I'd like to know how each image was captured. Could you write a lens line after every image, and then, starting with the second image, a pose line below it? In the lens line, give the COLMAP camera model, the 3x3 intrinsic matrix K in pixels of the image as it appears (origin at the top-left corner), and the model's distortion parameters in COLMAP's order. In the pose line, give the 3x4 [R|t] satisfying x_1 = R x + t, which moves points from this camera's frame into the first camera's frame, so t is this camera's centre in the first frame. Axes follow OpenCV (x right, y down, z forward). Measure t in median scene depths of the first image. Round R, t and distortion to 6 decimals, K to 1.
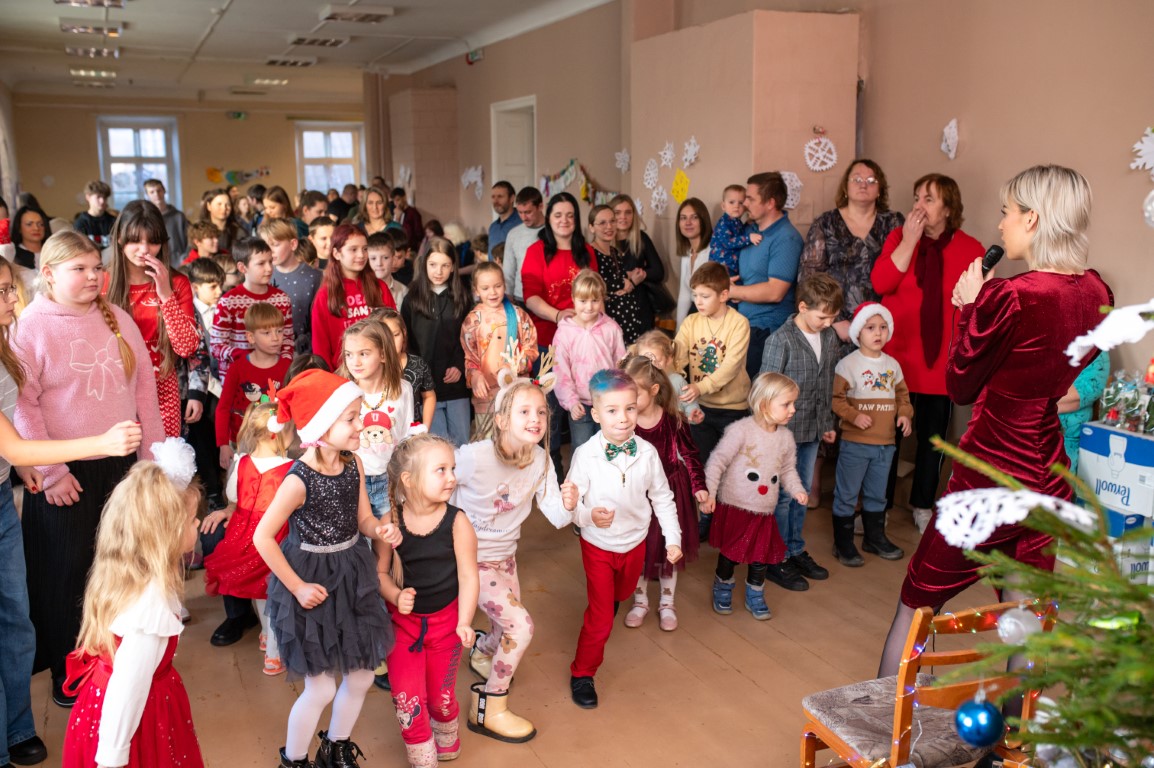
lens RADIAL K [[1118.1, 0, 577.0], [0, 1118.1, 384.0], [0, 0, 1]] dist [-0.053167, 0.098885]
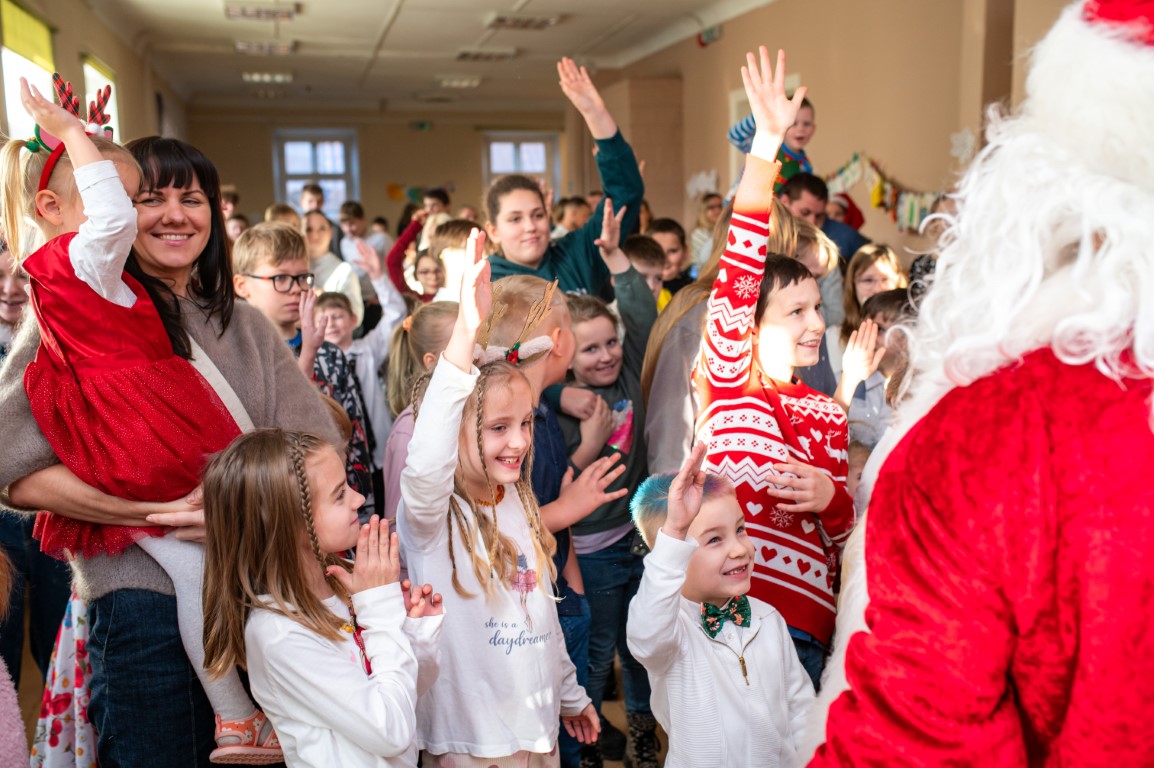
lens RADIAL K [[1114.1, 0, 577.0], [0, 1114.1, 384.0], [0, 0, 1]] dist [-0.067162, 0.094894]
pose [[0.988924, 0.015324, -0.147633, -0.084259], [-0.018826, 0.999573, -0.022353, -0.027153], [0.147227, 0.024885, 0.988790, 0.253823]]
